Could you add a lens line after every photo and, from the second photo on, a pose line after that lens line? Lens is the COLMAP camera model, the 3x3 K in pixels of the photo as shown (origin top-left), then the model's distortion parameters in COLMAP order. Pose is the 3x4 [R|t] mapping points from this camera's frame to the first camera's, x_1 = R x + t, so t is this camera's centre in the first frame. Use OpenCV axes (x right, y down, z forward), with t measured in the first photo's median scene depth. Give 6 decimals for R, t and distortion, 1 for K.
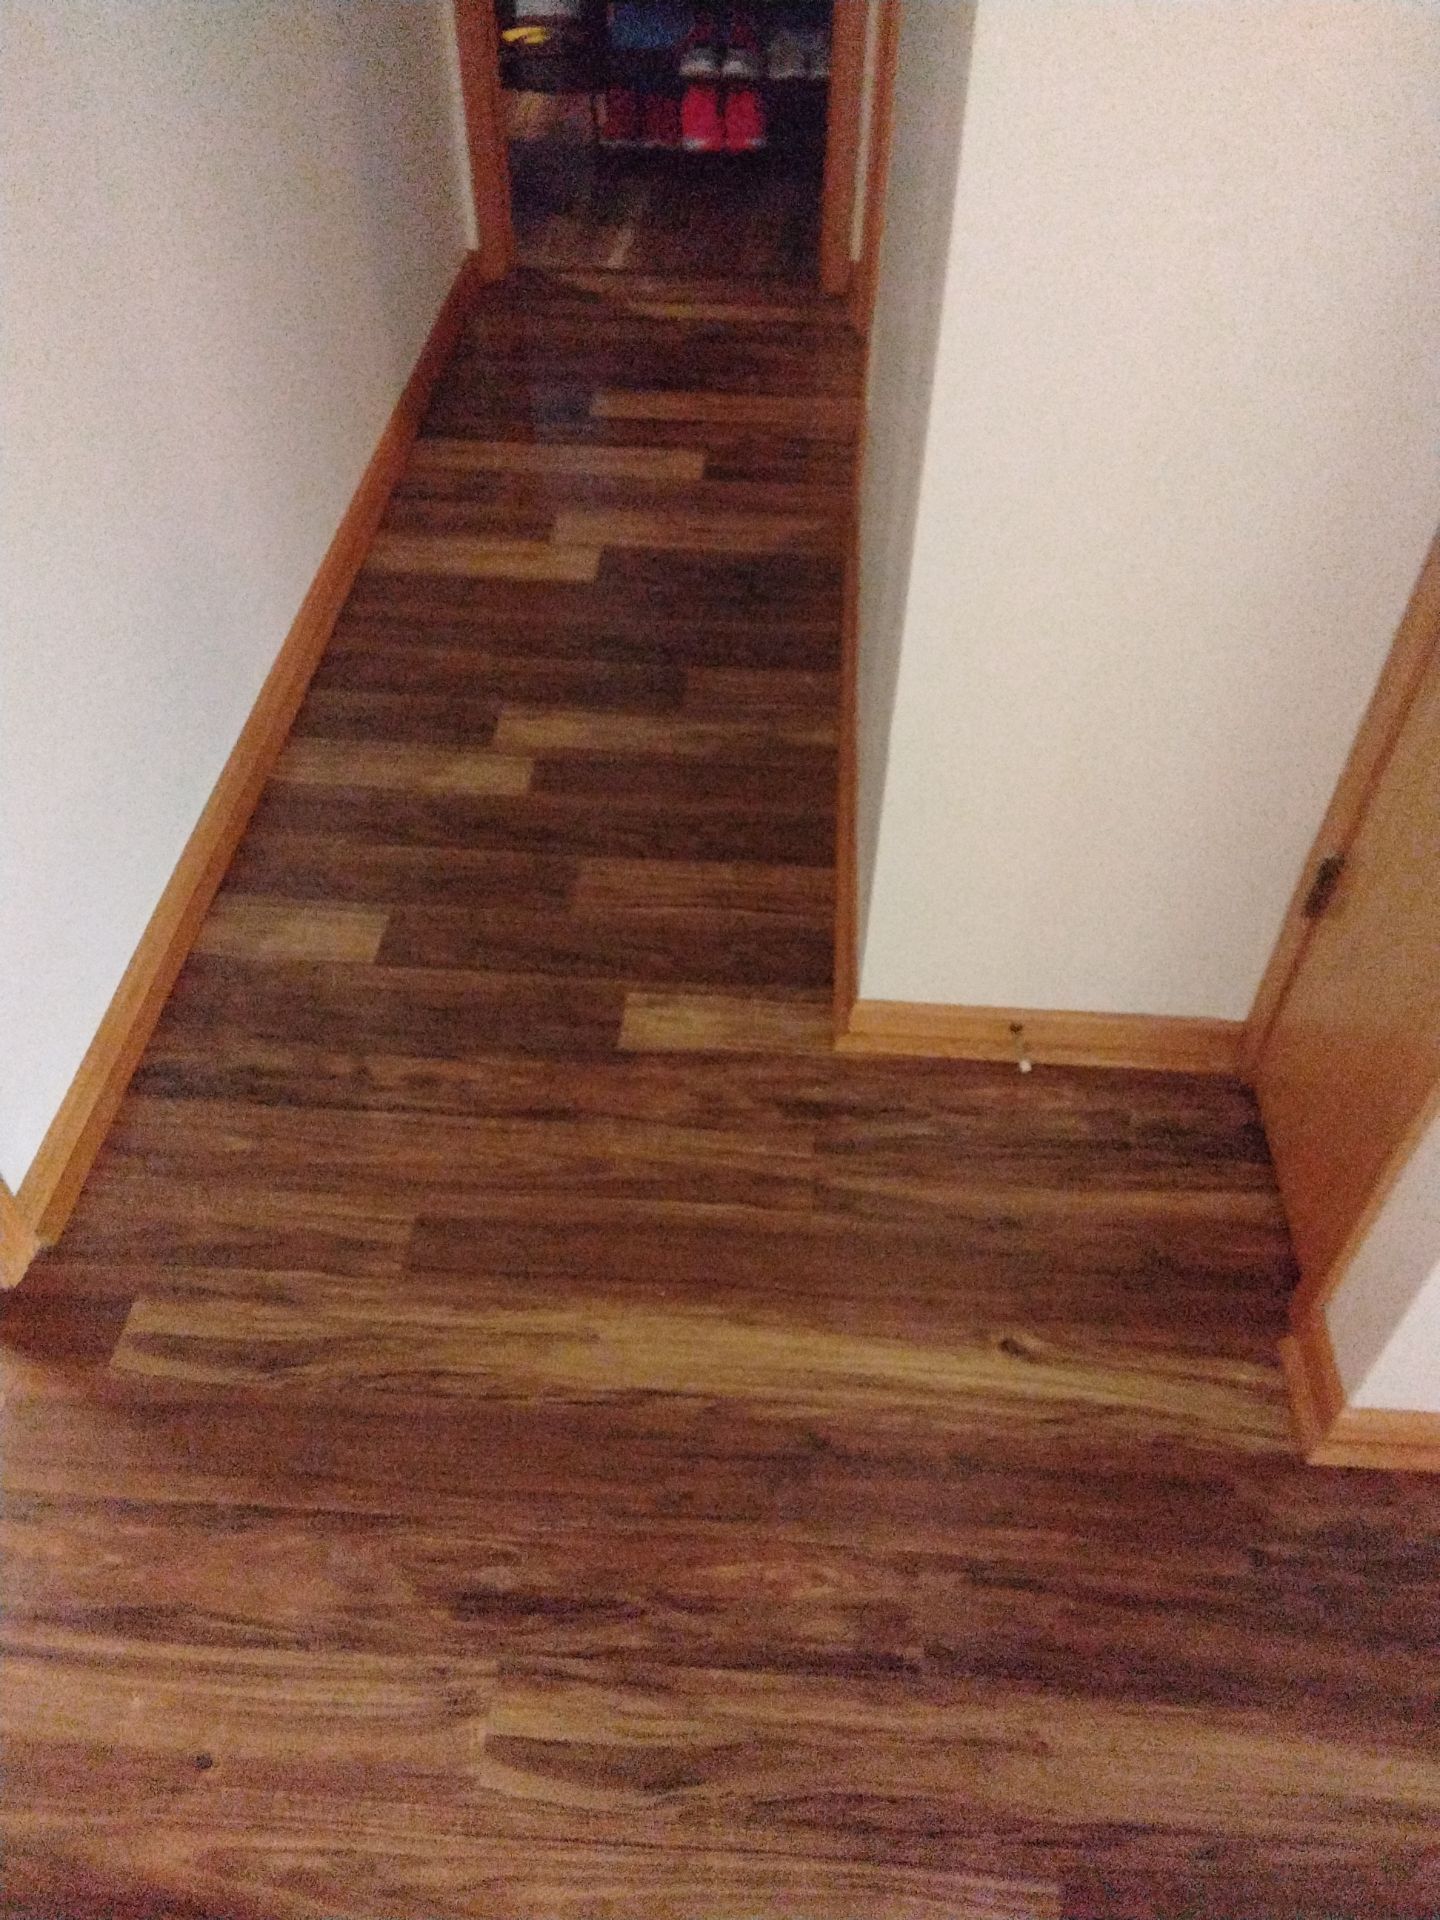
lens RADIAL K [[1475.6, 0, 725.7], [0, 1475.6, 971.4], [0, 0, 1]] dist [0.070884, -0.098311]
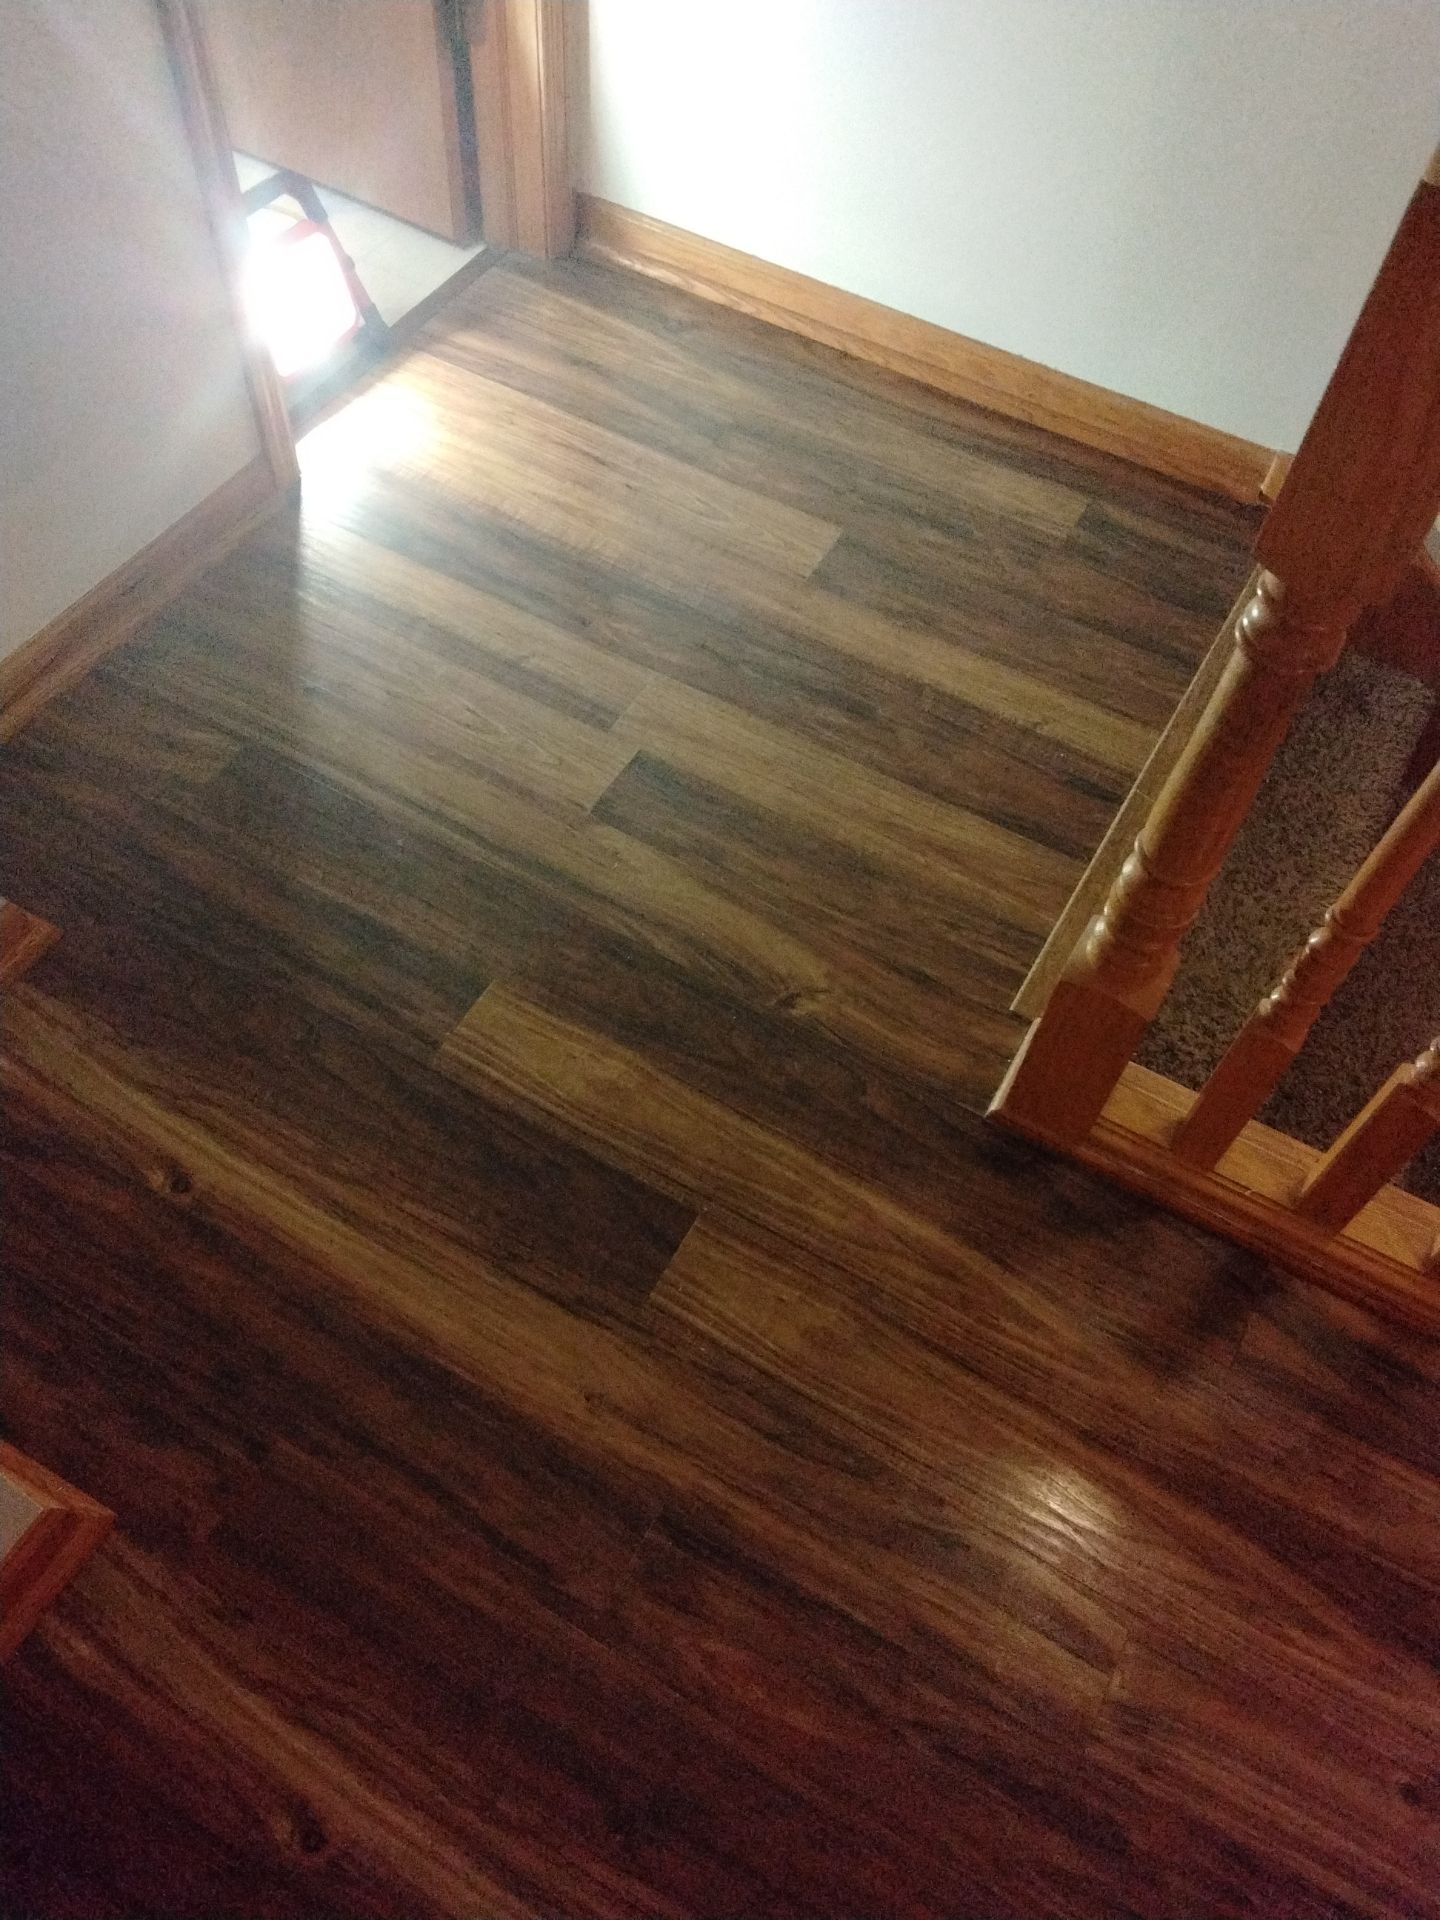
lens RADIAL K [[1475.6, 0, 725.7], [0, 1475.6, 971.4], [0, 0, 1]] dist [0.070884, -0.098311]
pose [[-0.897676, -0.372736, 0.235046, 0.000215], [0.425767, -0.596165, 0.680669, 0.064218], [-0.113584, 0.711094, 0.693861, 0.119730]]
